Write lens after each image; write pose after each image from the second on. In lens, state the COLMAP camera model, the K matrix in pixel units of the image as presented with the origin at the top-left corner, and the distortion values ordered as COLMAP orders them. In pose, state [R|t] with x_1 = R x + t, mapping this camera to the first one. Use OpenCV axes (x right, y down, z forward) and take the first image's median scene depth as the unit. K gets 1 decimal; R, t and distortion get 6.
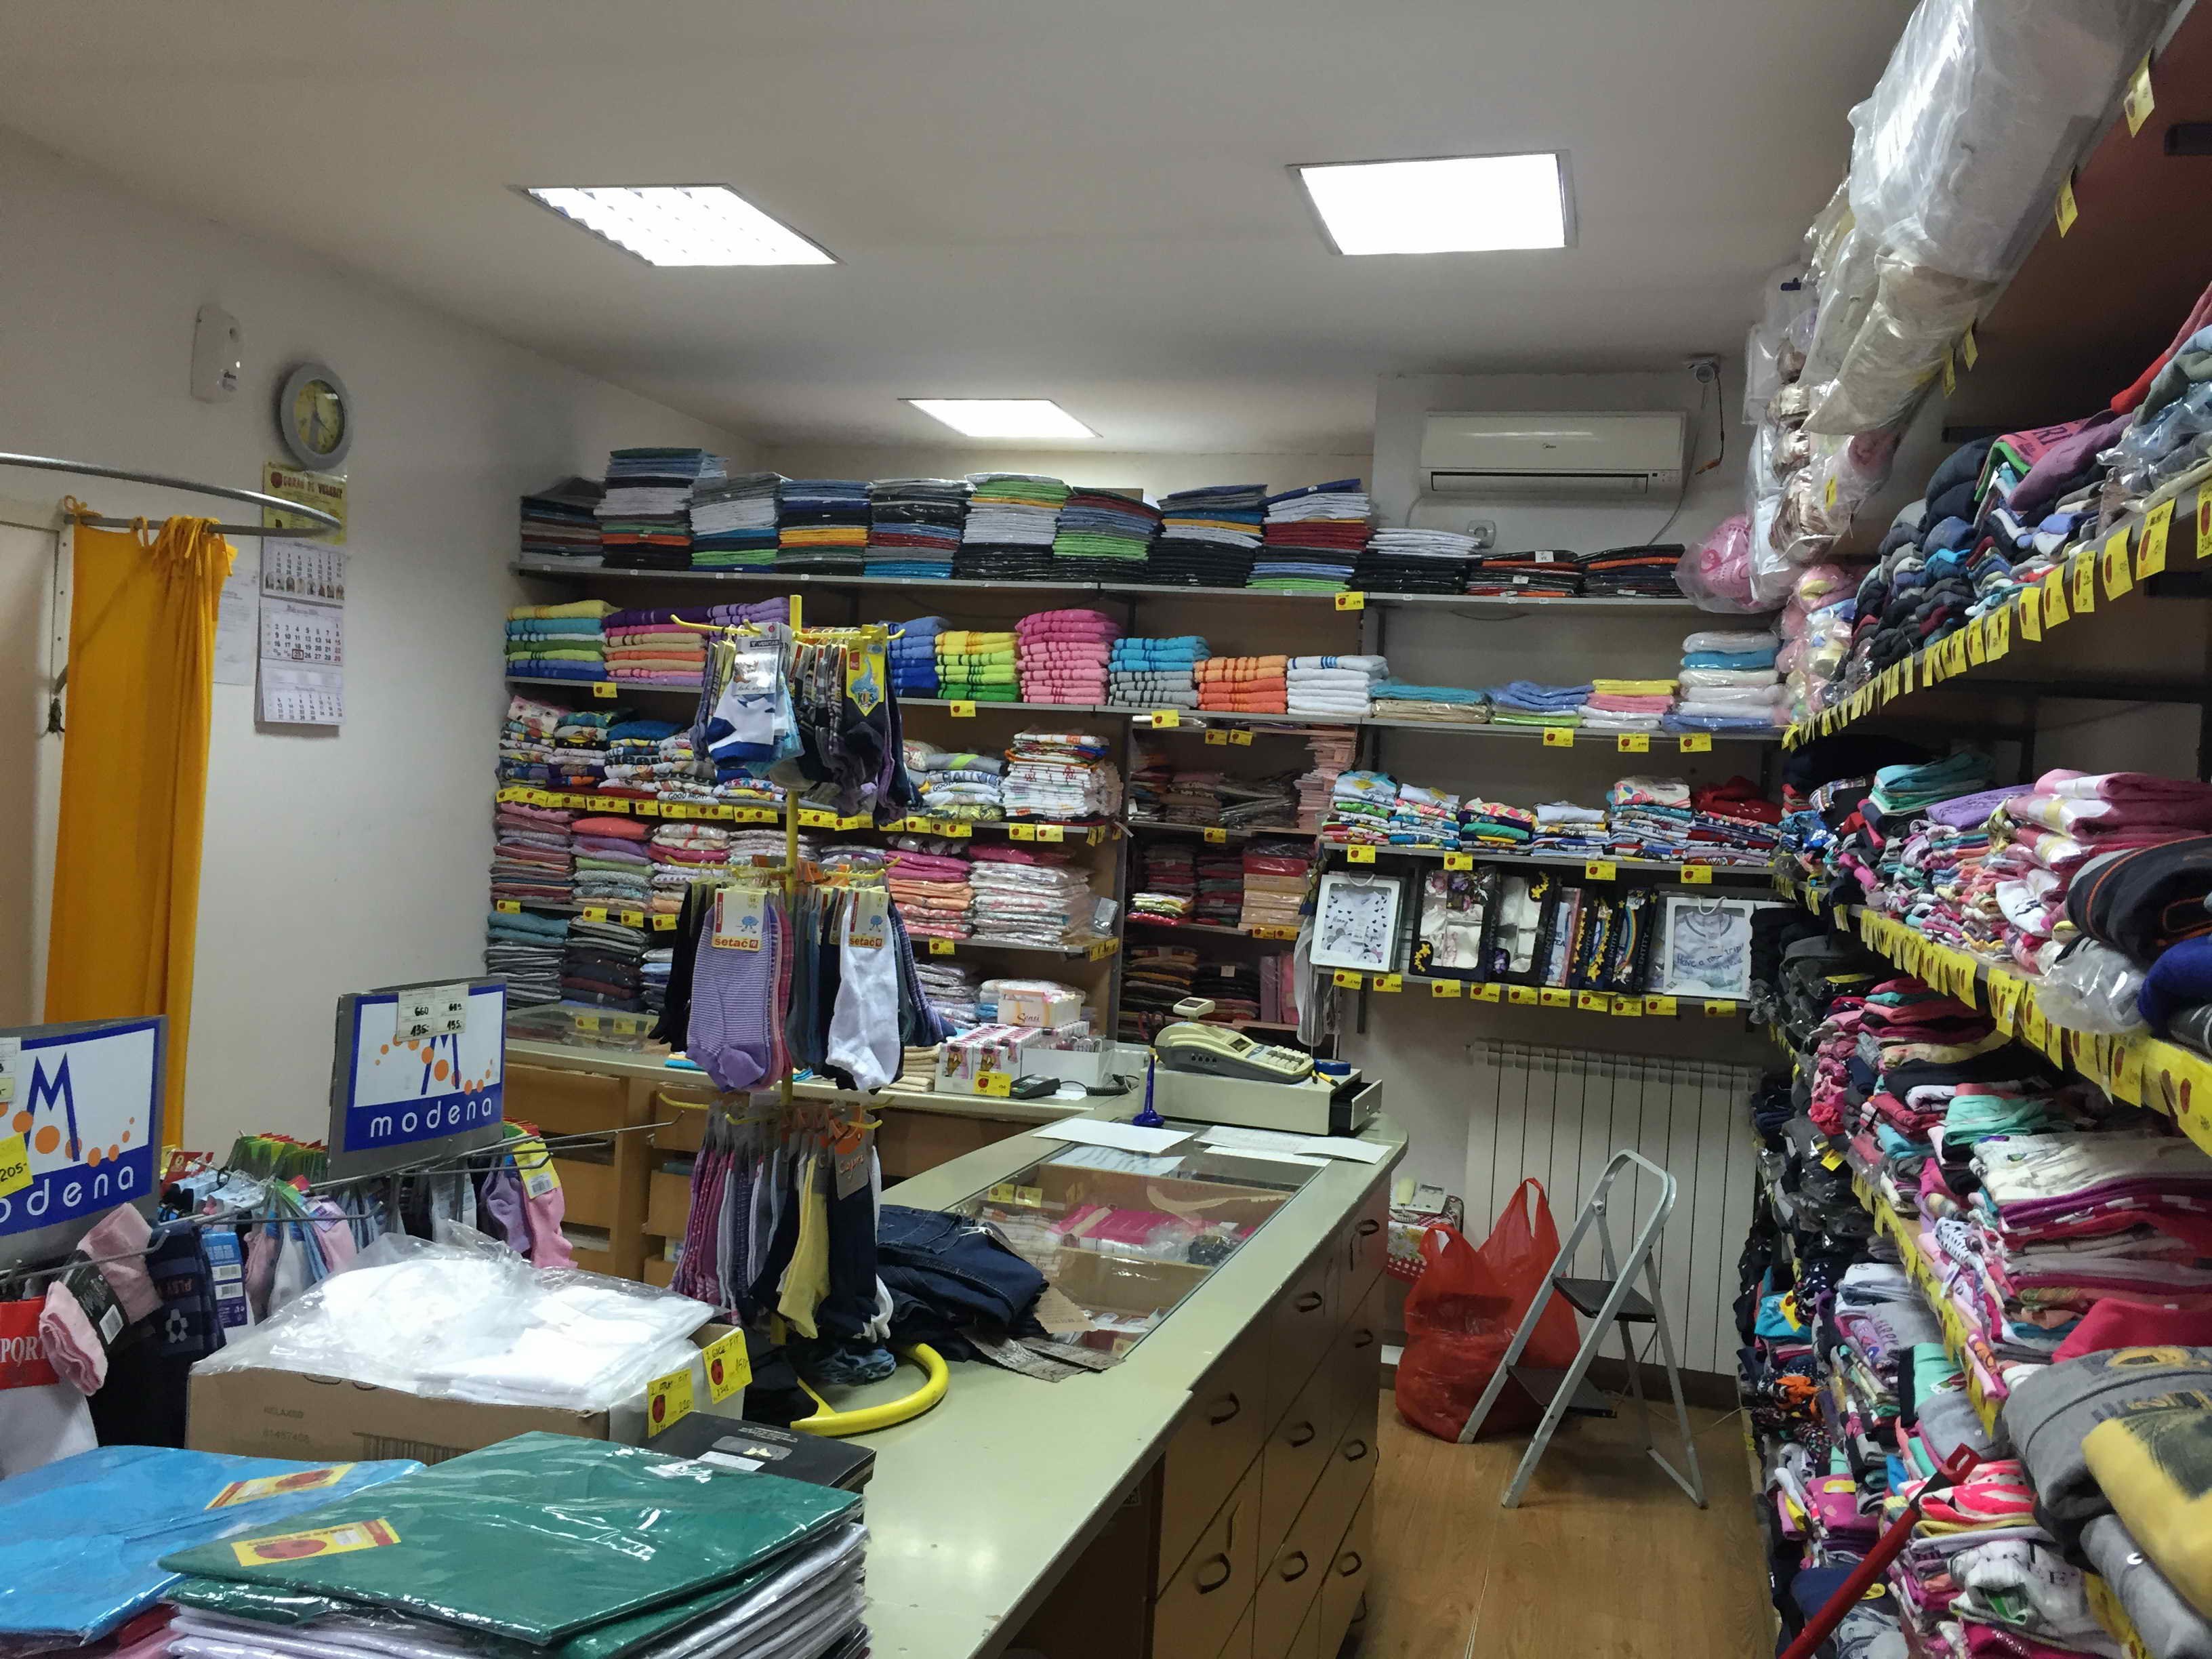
lens RADIAL K [[1888.5, 0, 1120.6], [0, 1888.5, 821.2], [0, 0, 1]] dist [0.077666, -0.107216]
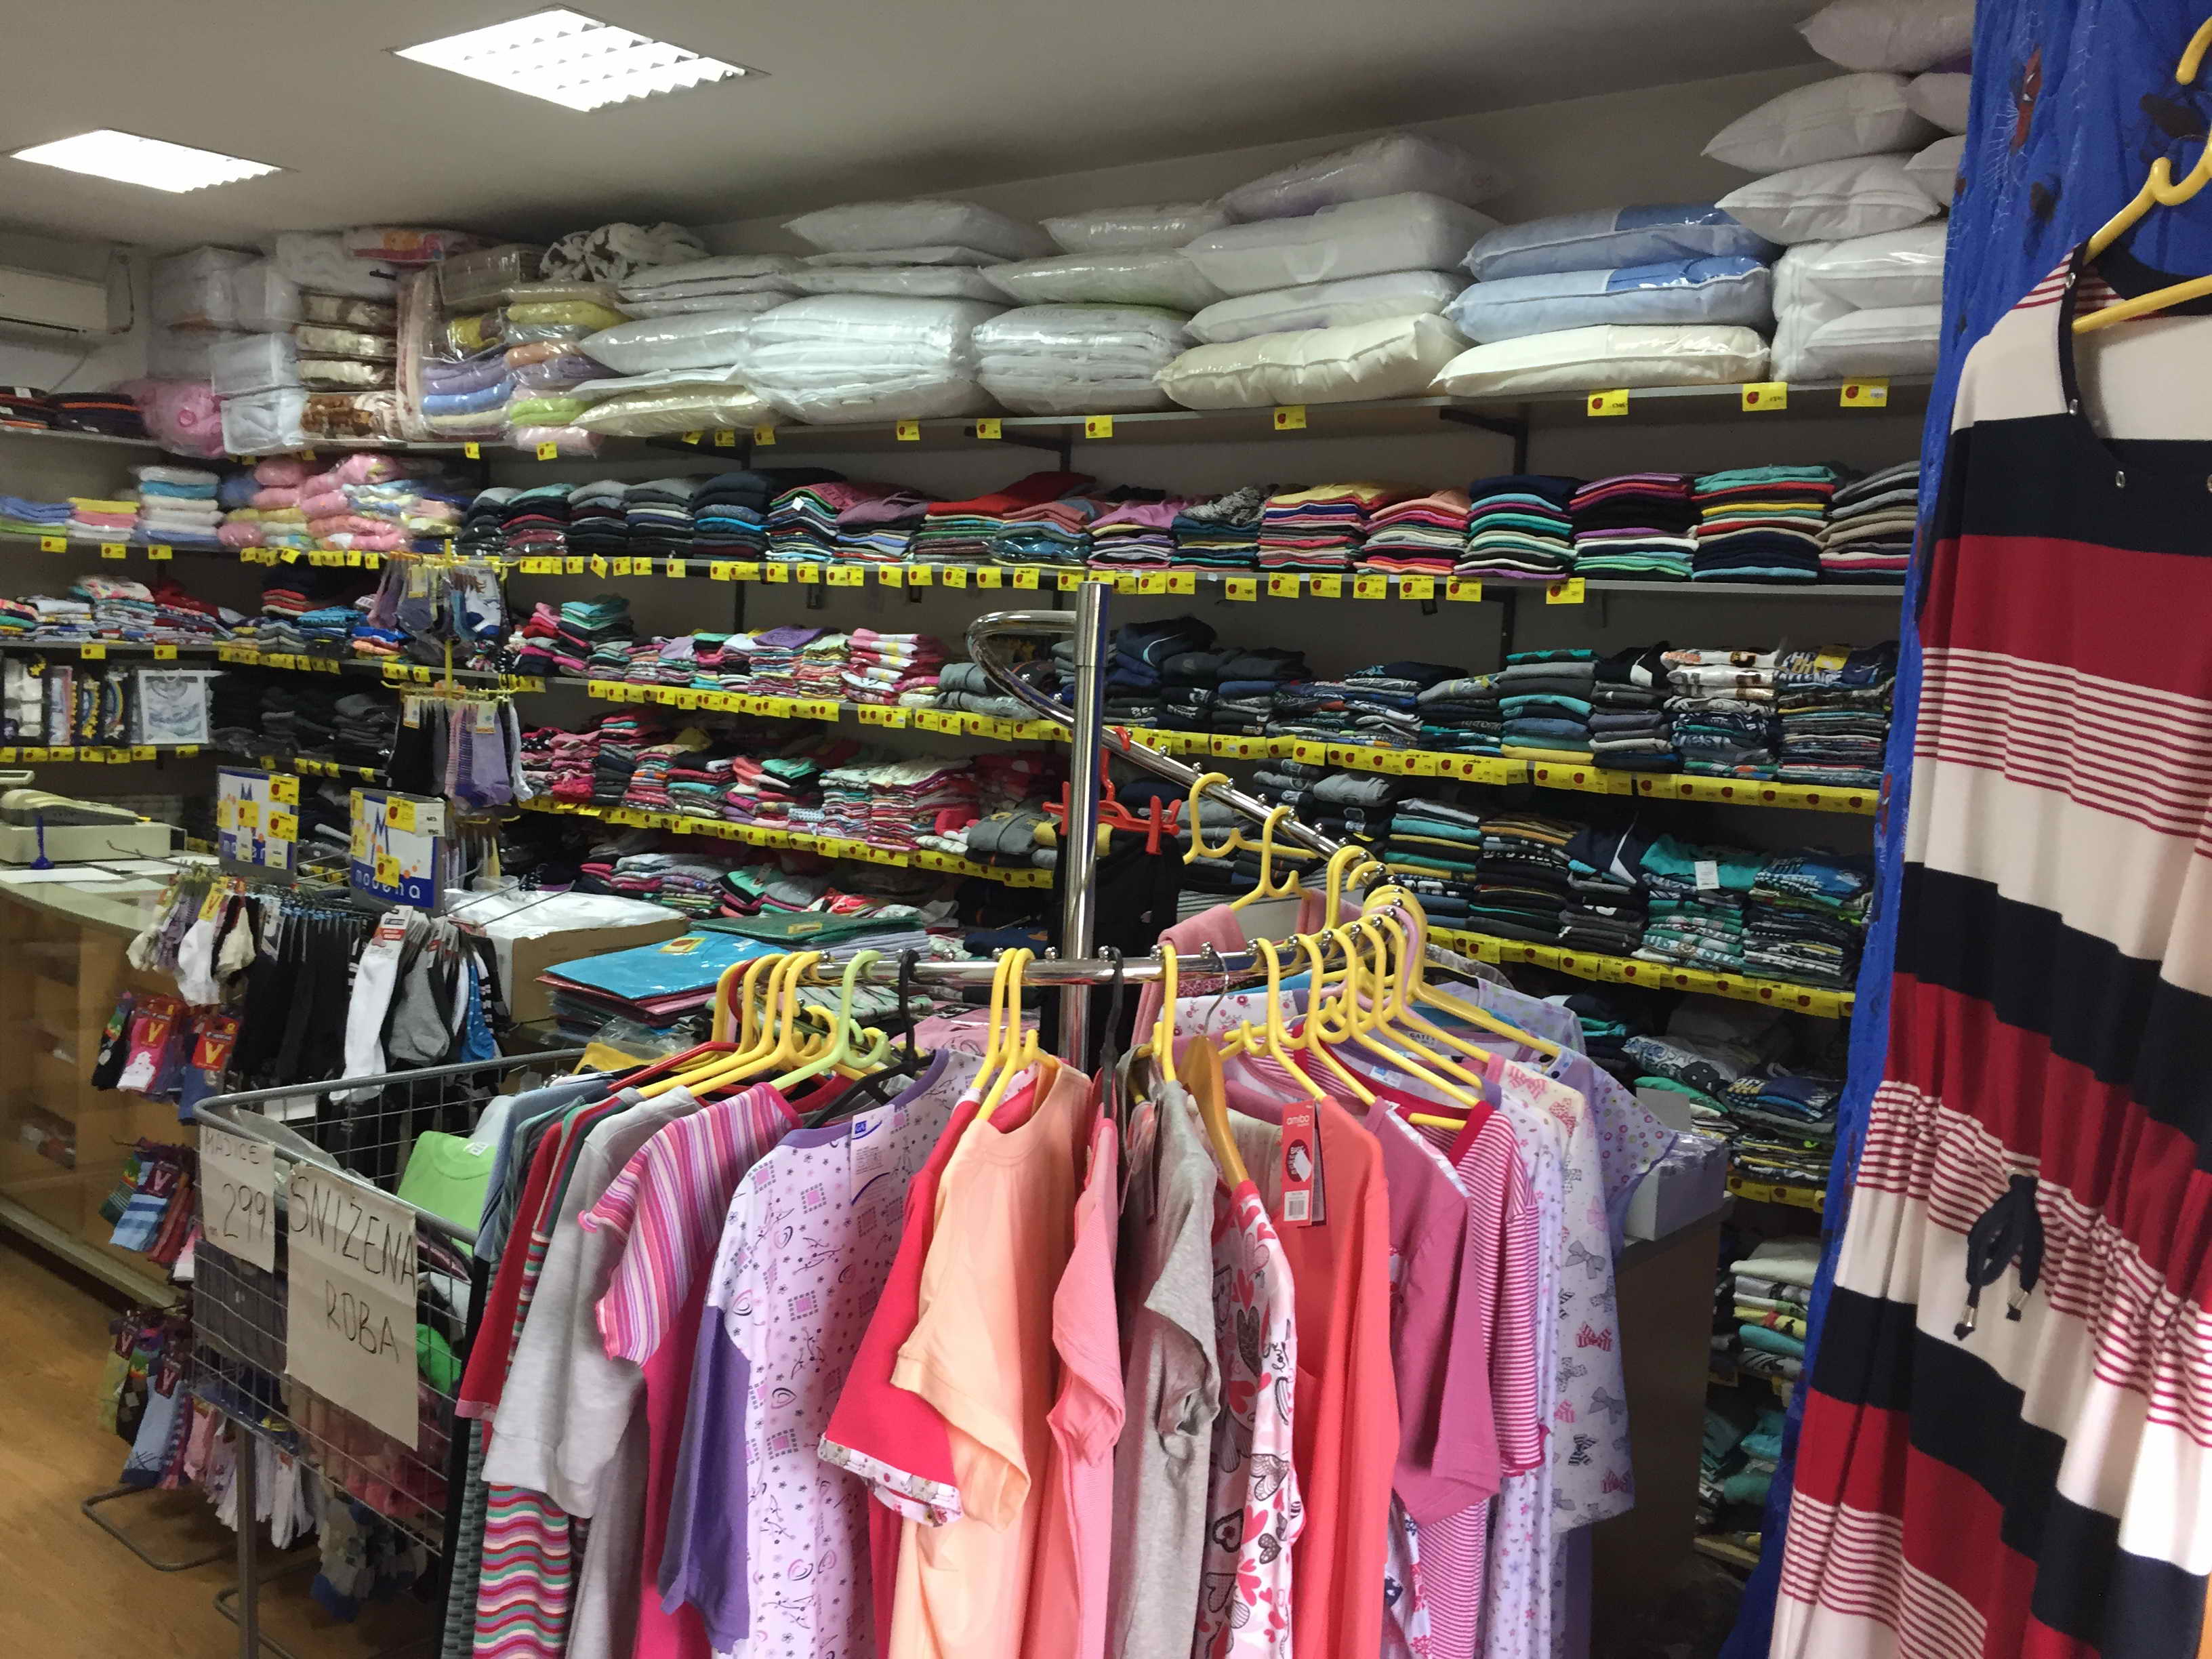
lens RADIAL K [[1888.5, 0, 1120.6], [0, 1888.5, 821.2], [0, 0, 1]] dist [0.077666, -0.107216]
pose [[0.386888, -0.115793, 0.914827, -0.666301], [-0.016524, 0.991055, 0.132430, -0.042565], [-0.921978, -0.066352, 0.381514, -0.131011]]
